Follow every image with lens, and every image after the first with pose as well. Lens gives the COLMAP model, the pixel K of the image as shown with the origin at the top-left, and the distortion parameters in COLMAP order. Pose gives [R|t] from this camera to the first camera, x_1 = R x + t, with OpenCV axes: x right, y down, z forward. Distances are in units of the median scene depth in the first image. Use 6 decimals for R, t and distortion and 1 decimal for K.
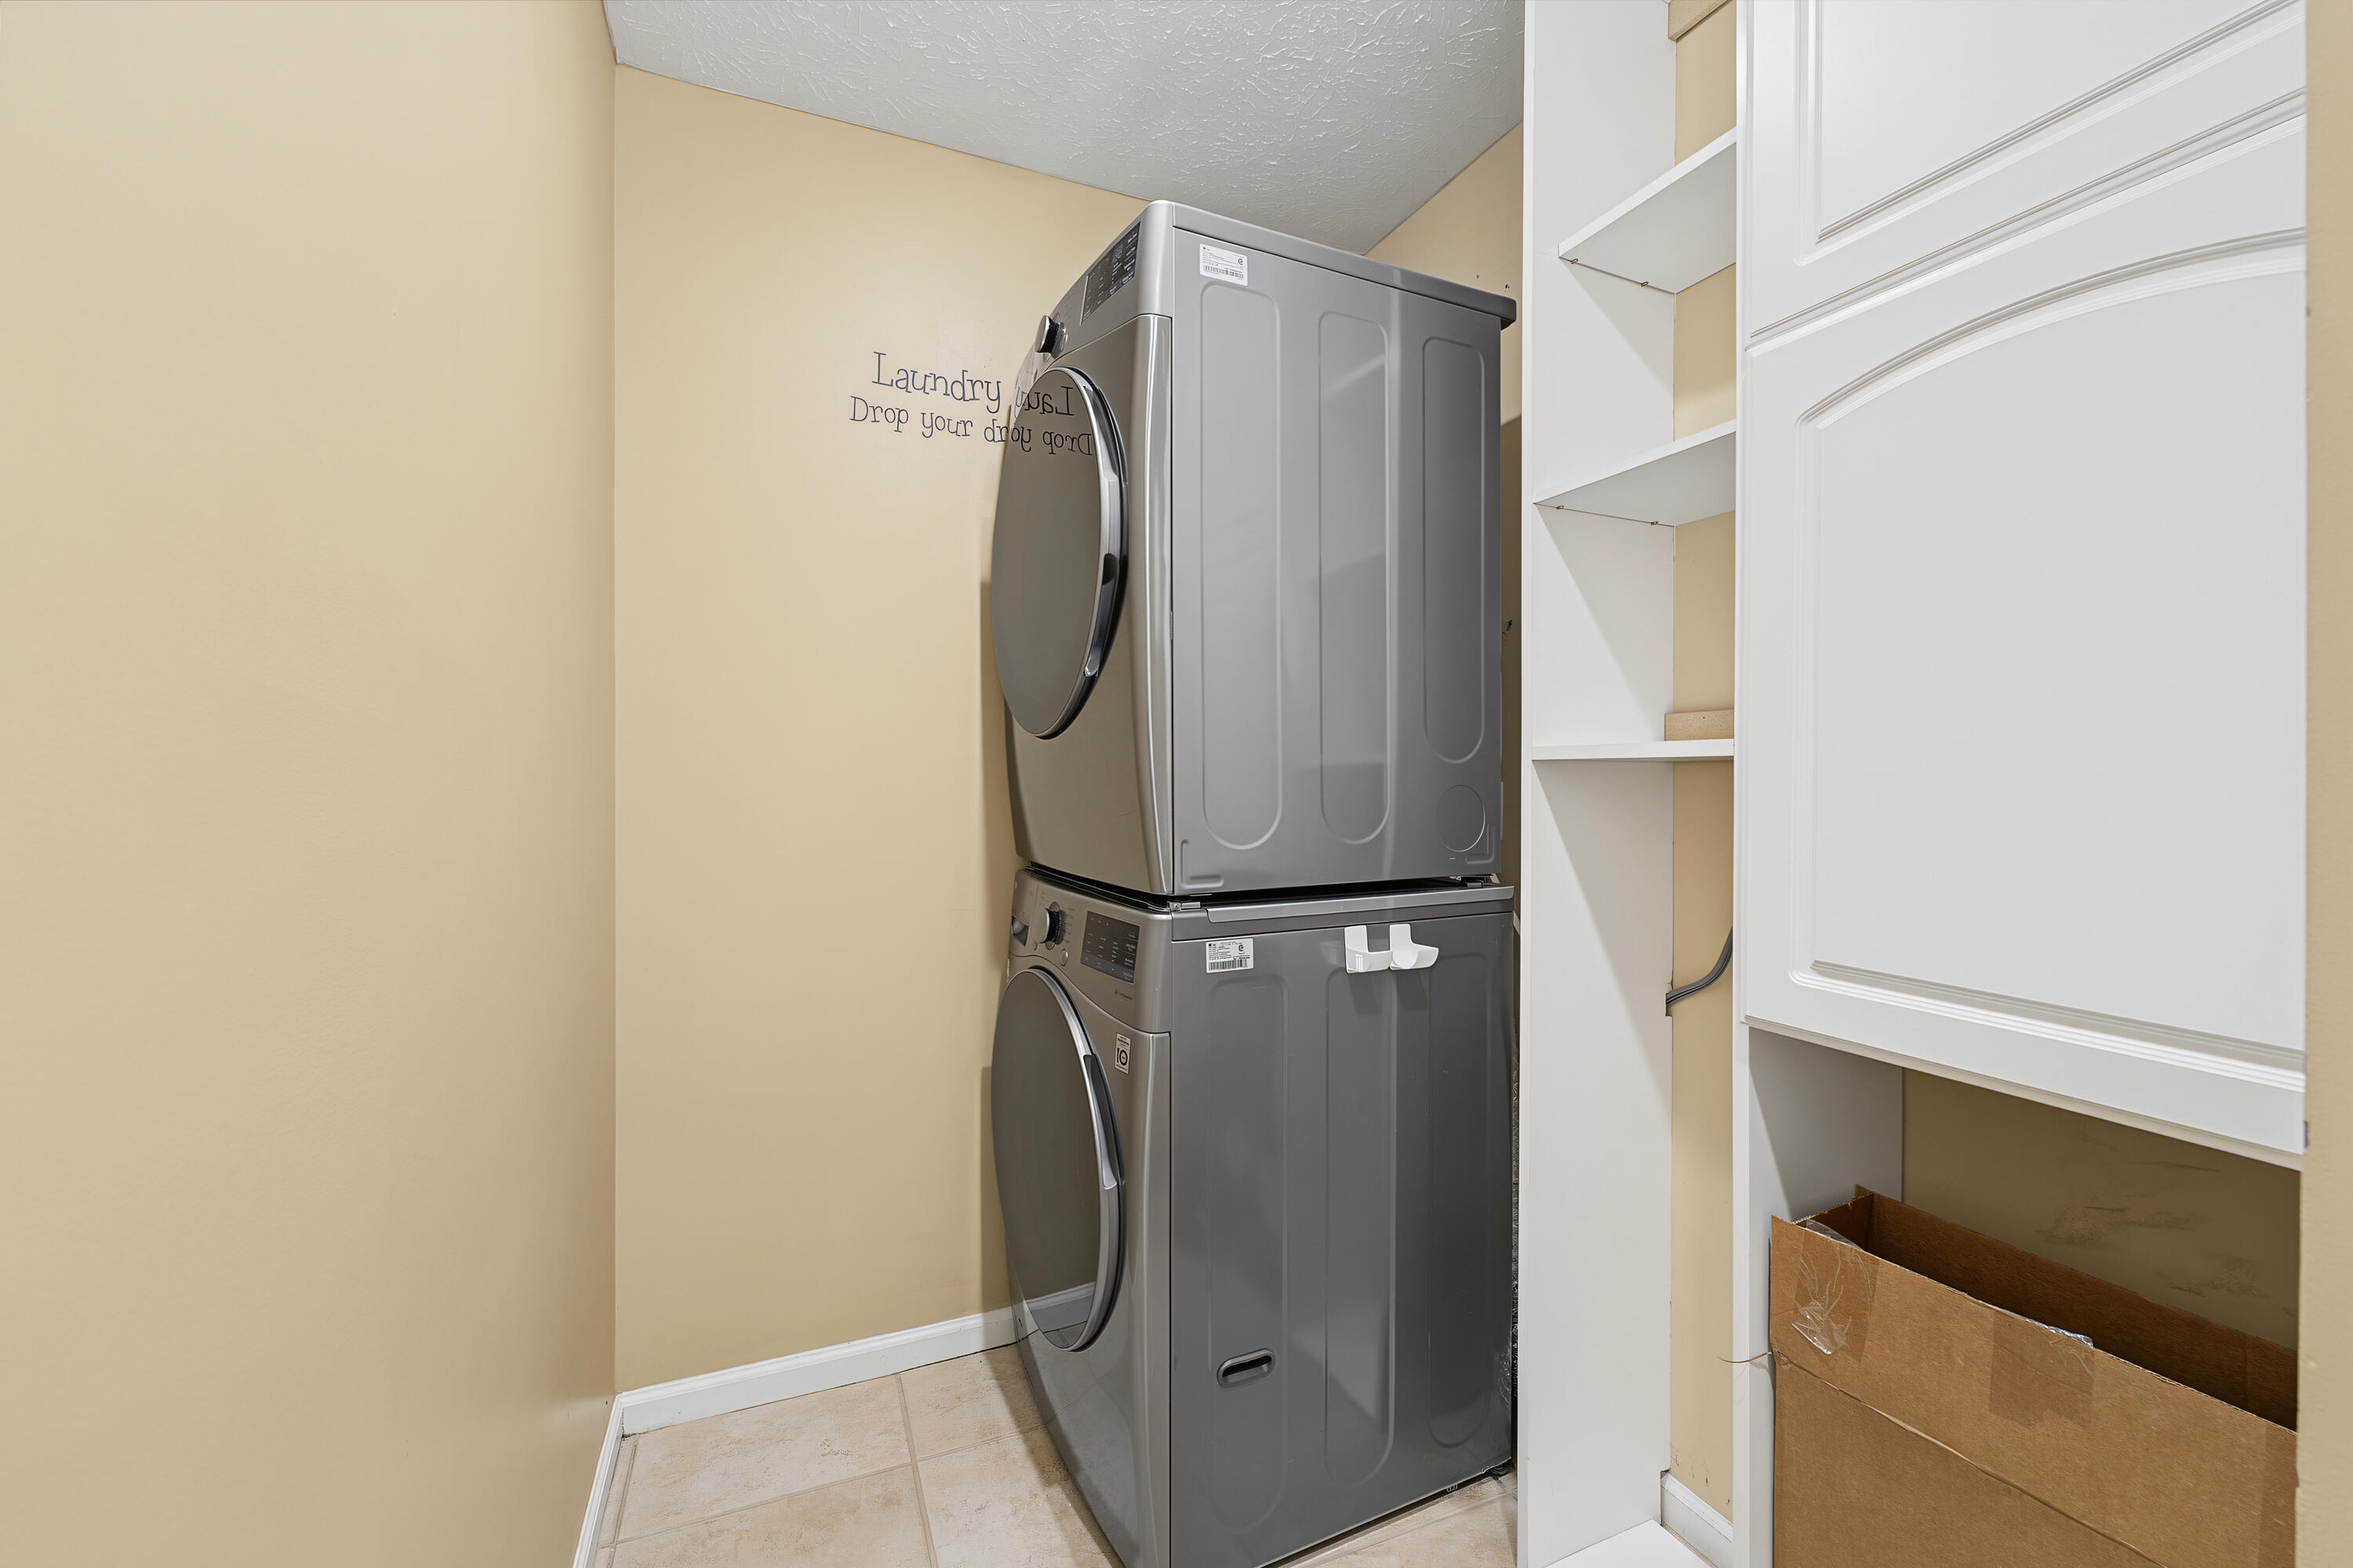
lens RADIAL K [[957.1, 0, 1181.2], [0, 957.1, 775.1], [0, 0, 1]] dist [0.001038, 0.000055]
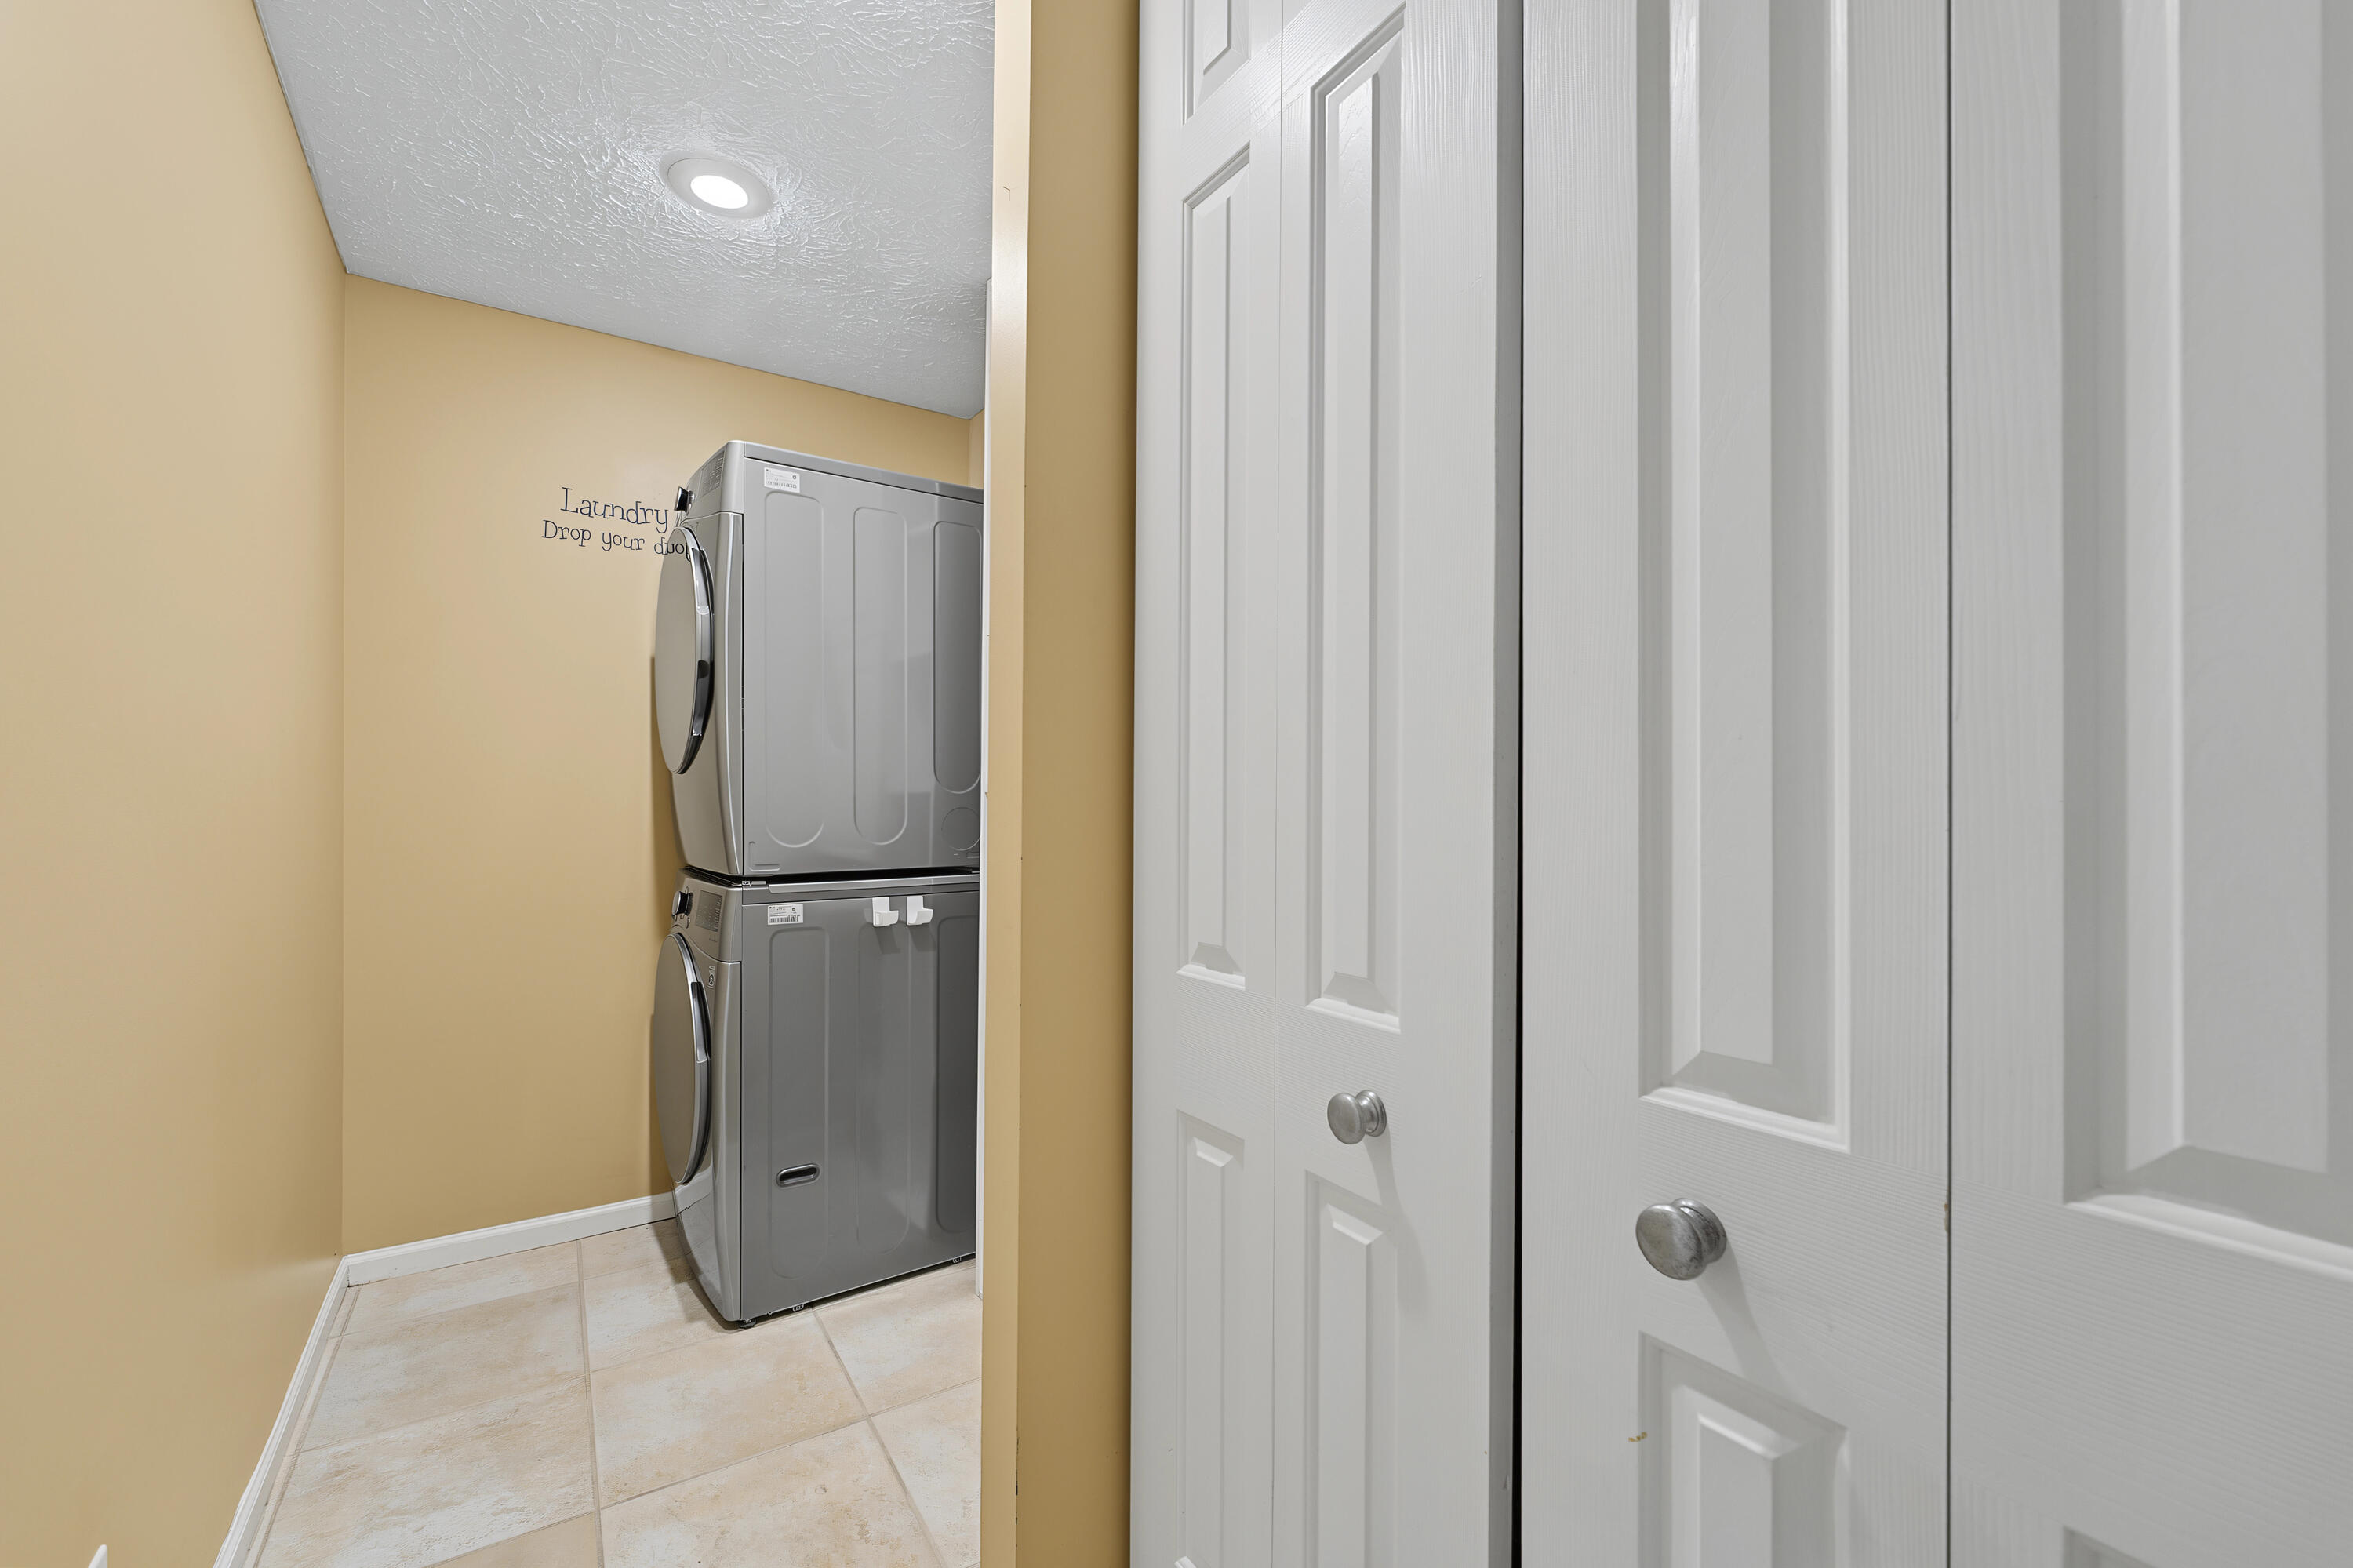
lens RADIAL K [[957.1, 0, 1170.7], [0, 957.1, 801.3], [0, 0, 1]] dist [0.001038, 0.000055]
pose [[0.983637, 0.003793, 0.180121, 0.341616], [-0.004020, 0.999992, 0.000895, -0.002462], [-0.180116, -0.001605, 0.983644, -0.588579]]
